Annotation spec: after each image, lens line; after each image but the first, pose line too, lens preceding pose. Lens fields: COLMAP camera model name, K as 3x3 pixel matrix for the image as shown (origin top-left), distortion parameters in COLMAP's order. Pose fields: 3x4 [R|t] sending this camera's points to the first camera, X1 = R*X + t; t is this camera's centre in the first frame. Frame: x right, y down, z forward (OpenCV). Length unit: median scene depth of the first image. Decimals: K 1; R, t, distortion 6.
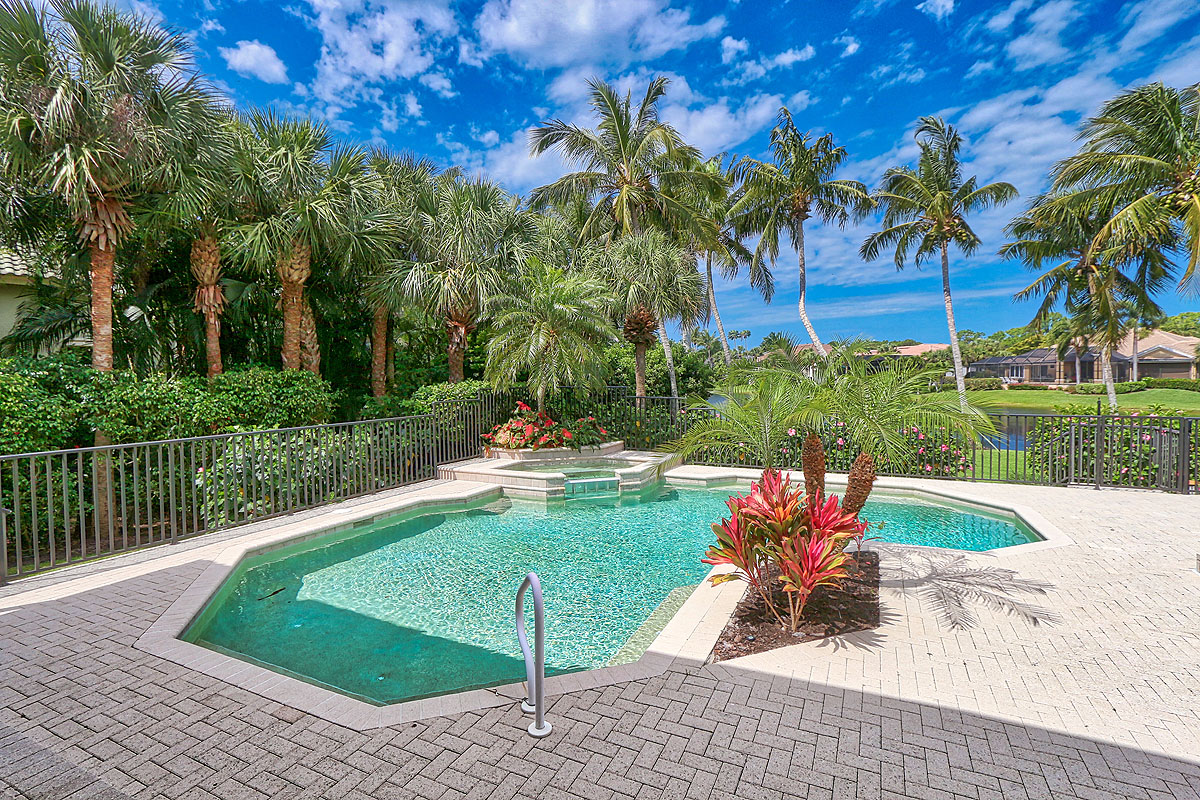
lens RADIAL K [[573.1, 0, 607.3], [0, 573.1, 390.7], [0, 0, 1]] dist [-0.034999, -0.000089]
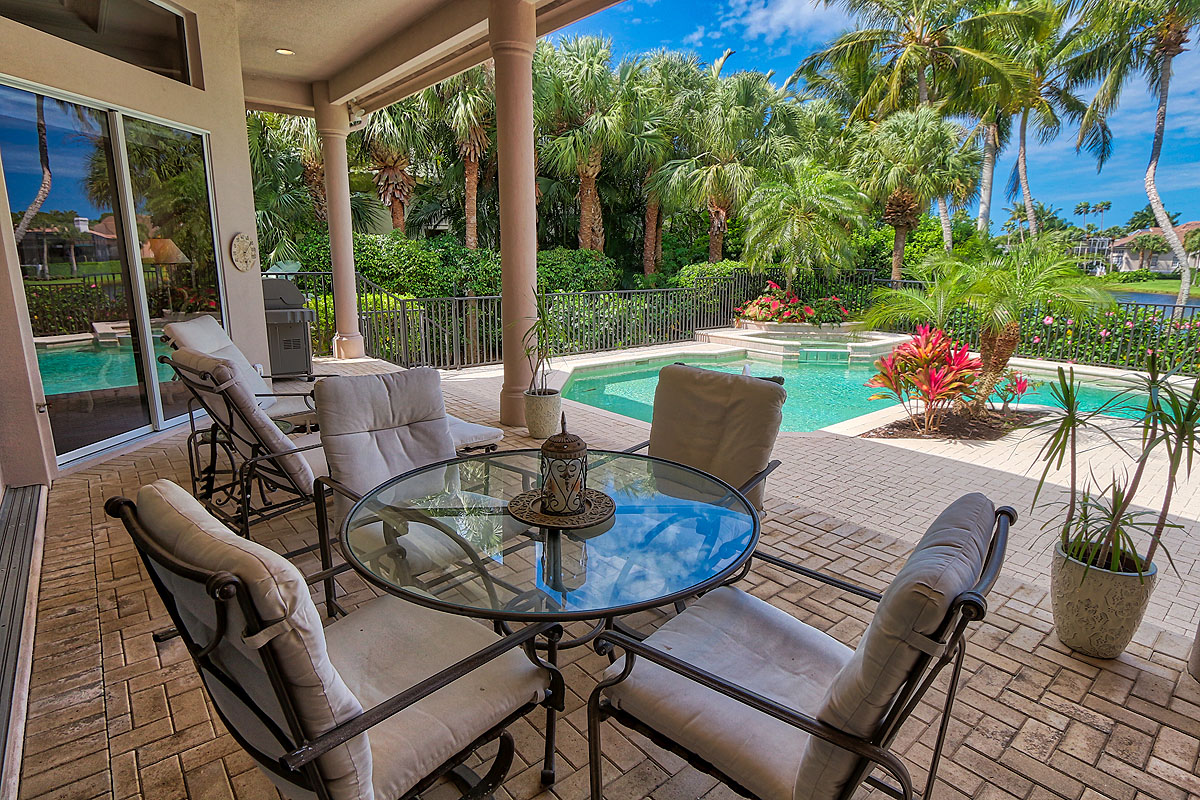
lens RADIAL K [[657.6, 0, 600.0], [0, 657.6, 400.0], [0, 0, 1]] dist [-0.028947, 0.000200]
pose [[0.907817, 0.100333, -0.407187, 0.097128], [-0.023262, 0.981511, 0.189987, 0.013281], [0.418720, -0.163001, 0.893367, -0.341604]]
